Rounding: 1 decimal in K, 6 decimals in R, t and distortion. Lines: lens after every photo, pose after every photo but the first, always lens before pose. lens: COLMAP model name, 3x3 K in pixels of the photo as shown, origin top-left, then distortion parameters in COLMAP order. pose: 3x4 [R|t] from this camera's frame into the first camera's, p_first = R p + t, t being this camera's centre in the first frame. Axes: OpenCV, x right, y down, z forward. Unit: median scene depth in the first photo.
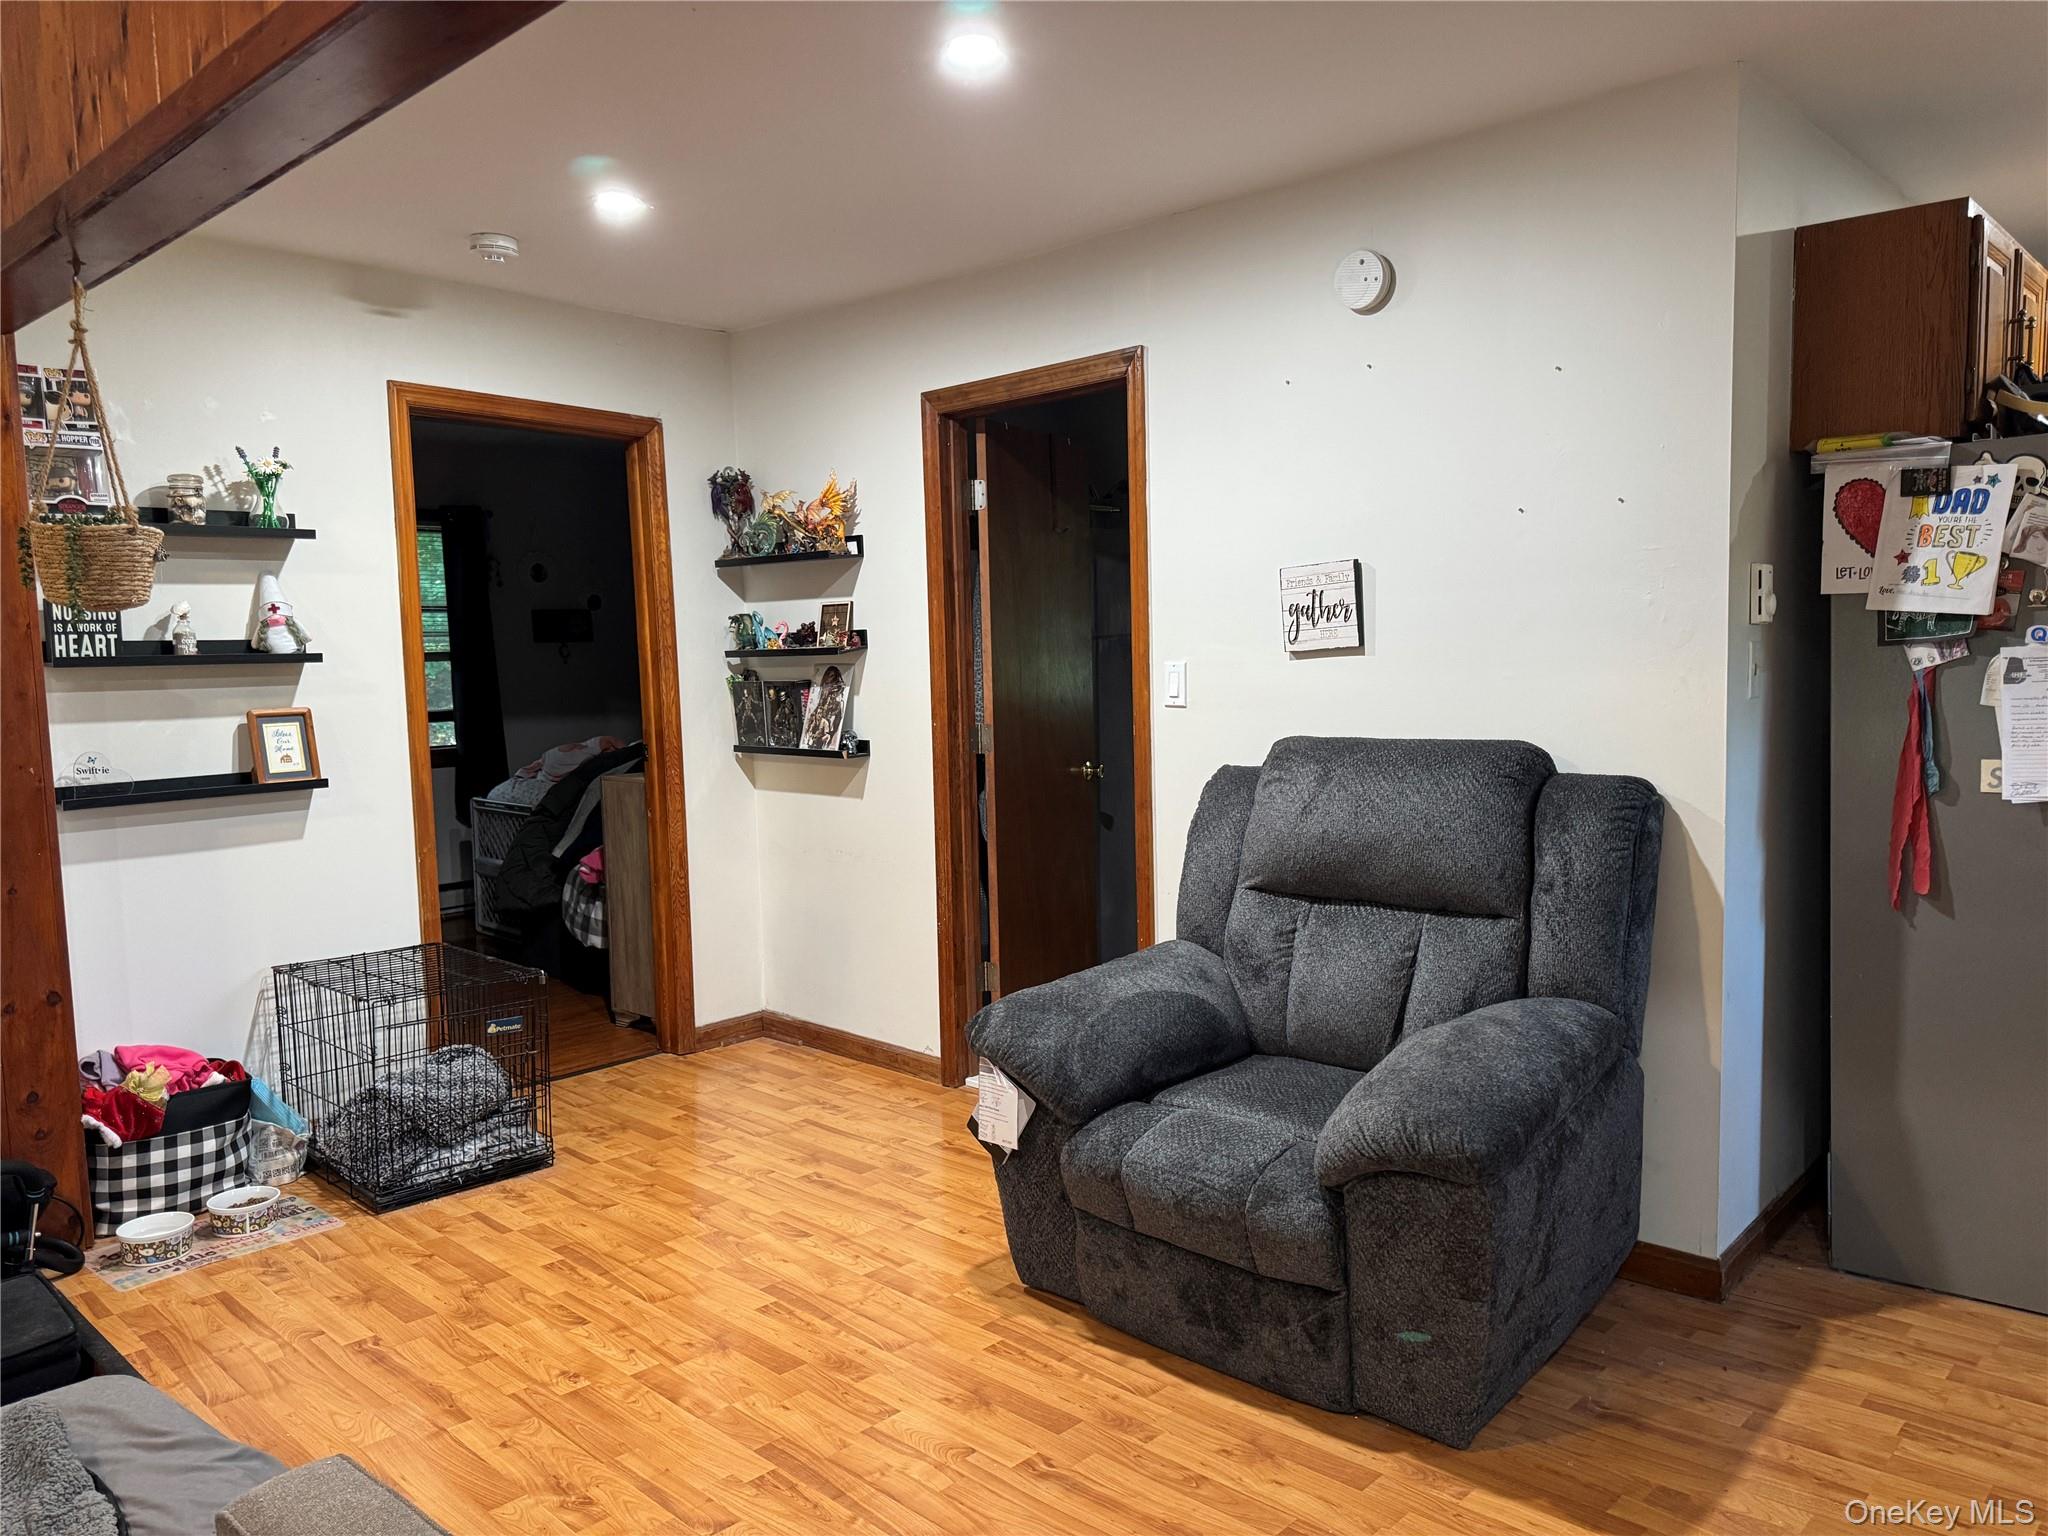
lens RADIAL K [[1453.1, 0, 1025.2], [0, 1453.1, 771.5], [0, 0, 1]] dist [0.005669, 0.001471]
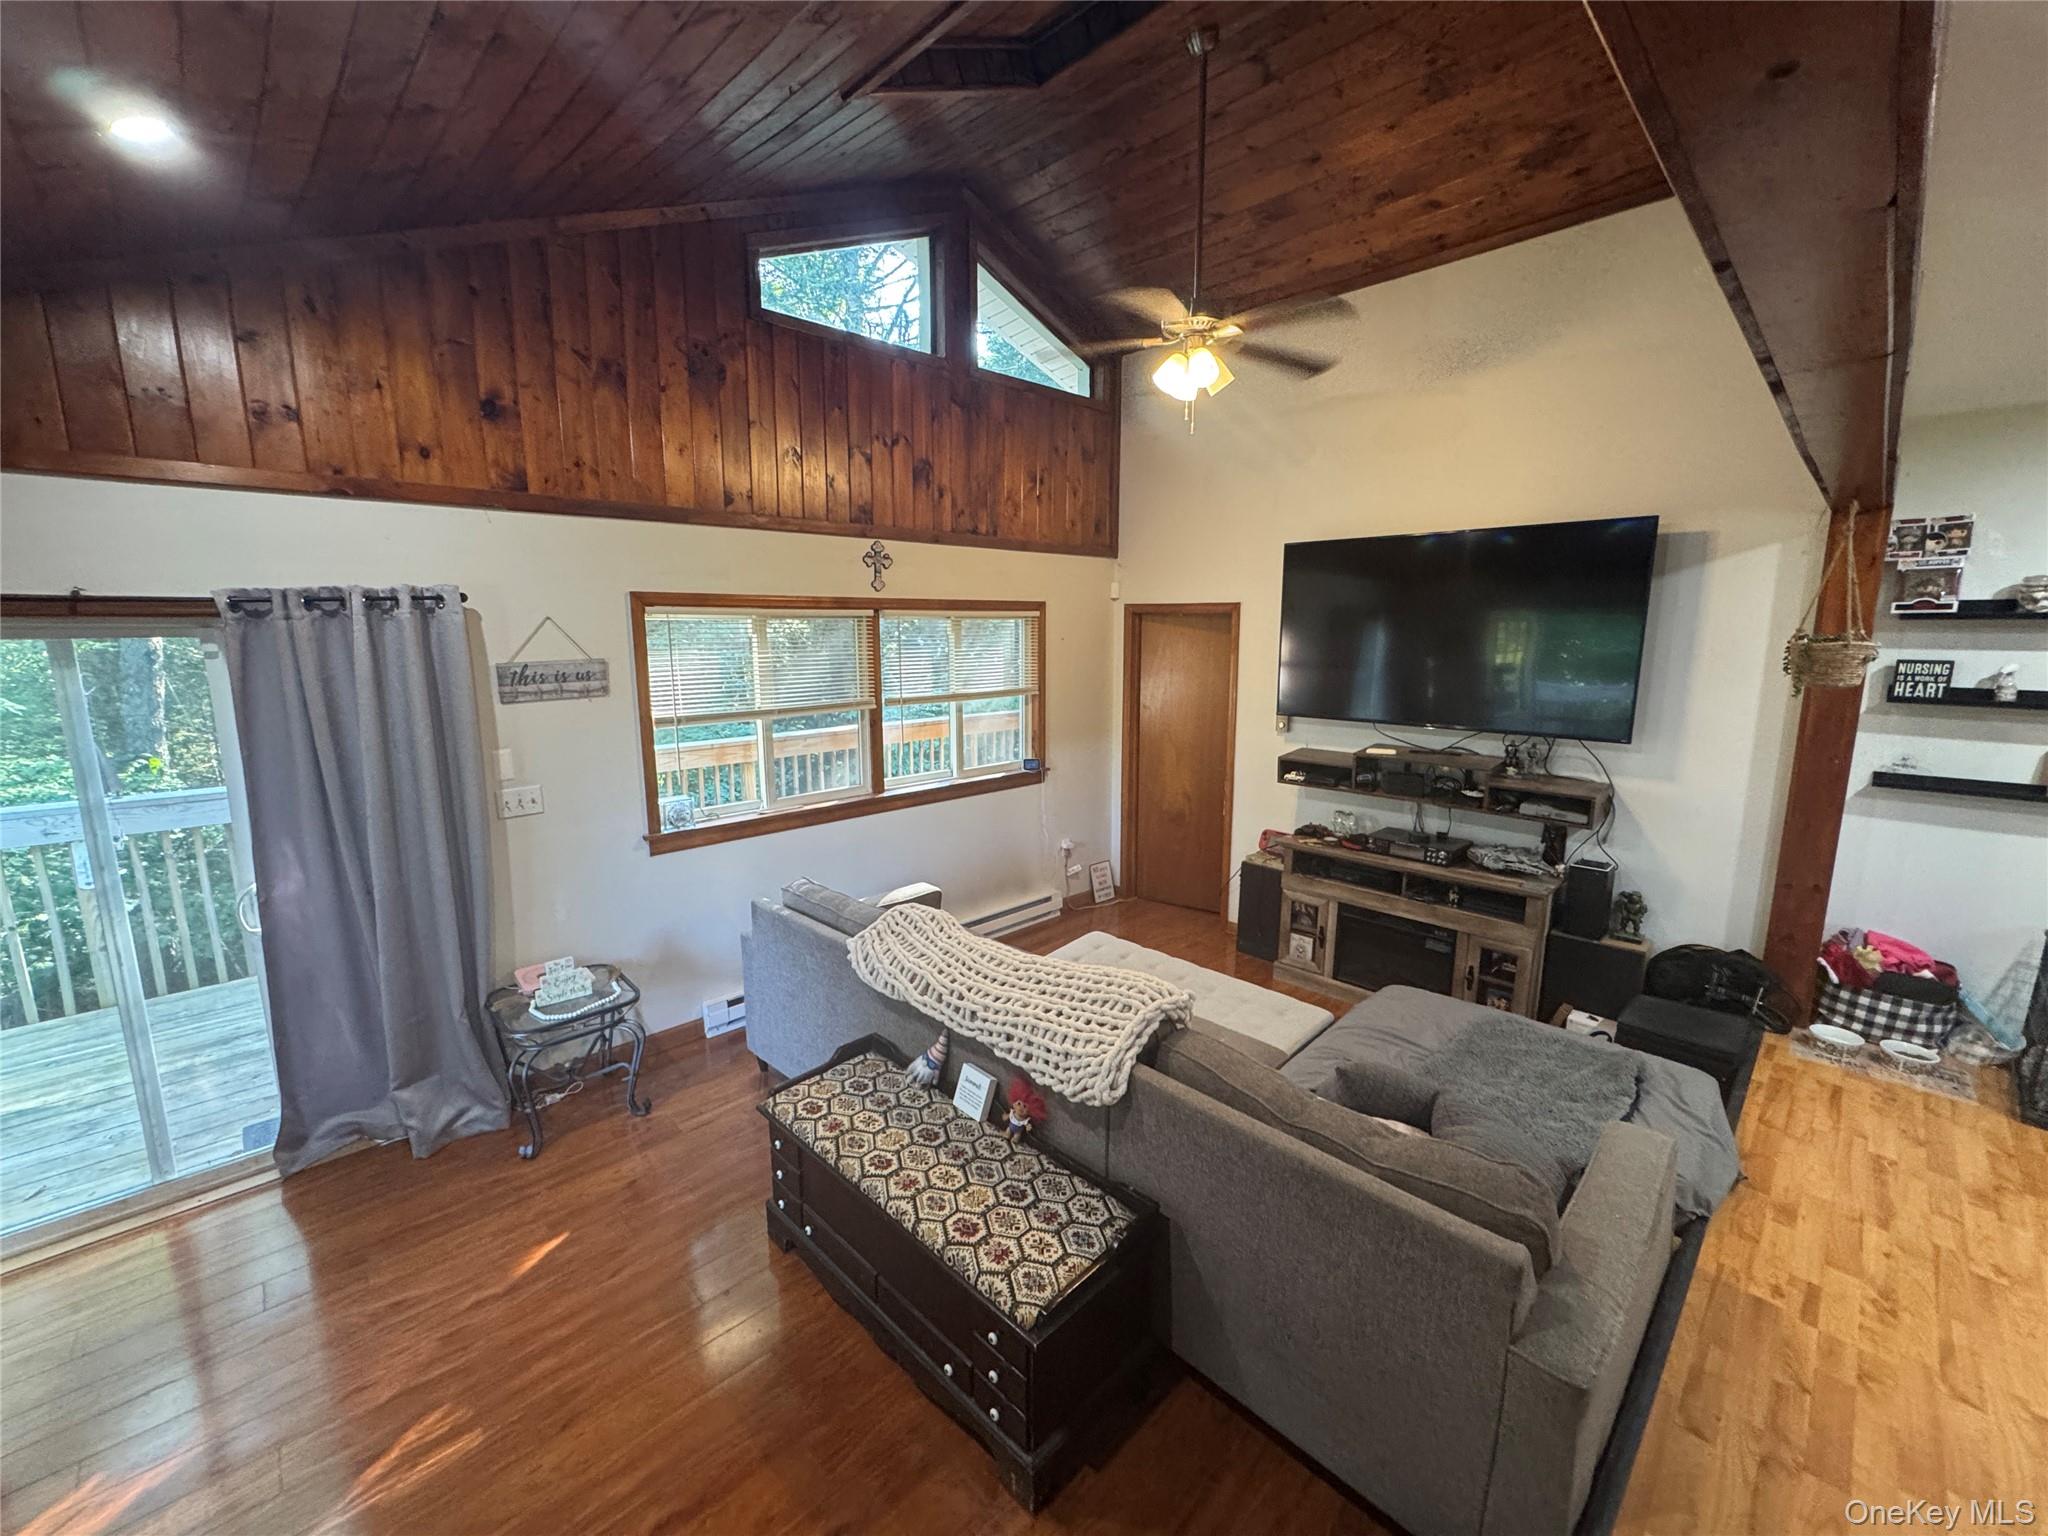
lens RADIAL K [[816.4, 0, 1026.8], [0, 816.4, 766.9], [0, 0, 1]] dist [-0.003506, -0.000195]
pose [[-0.049253, 0.190562, -0.980439, 0.313099], [-0.089886, 0.976801, 0.194371, -0.091673], [0.994733, 0.097701, -0.030981, 0.053361]]
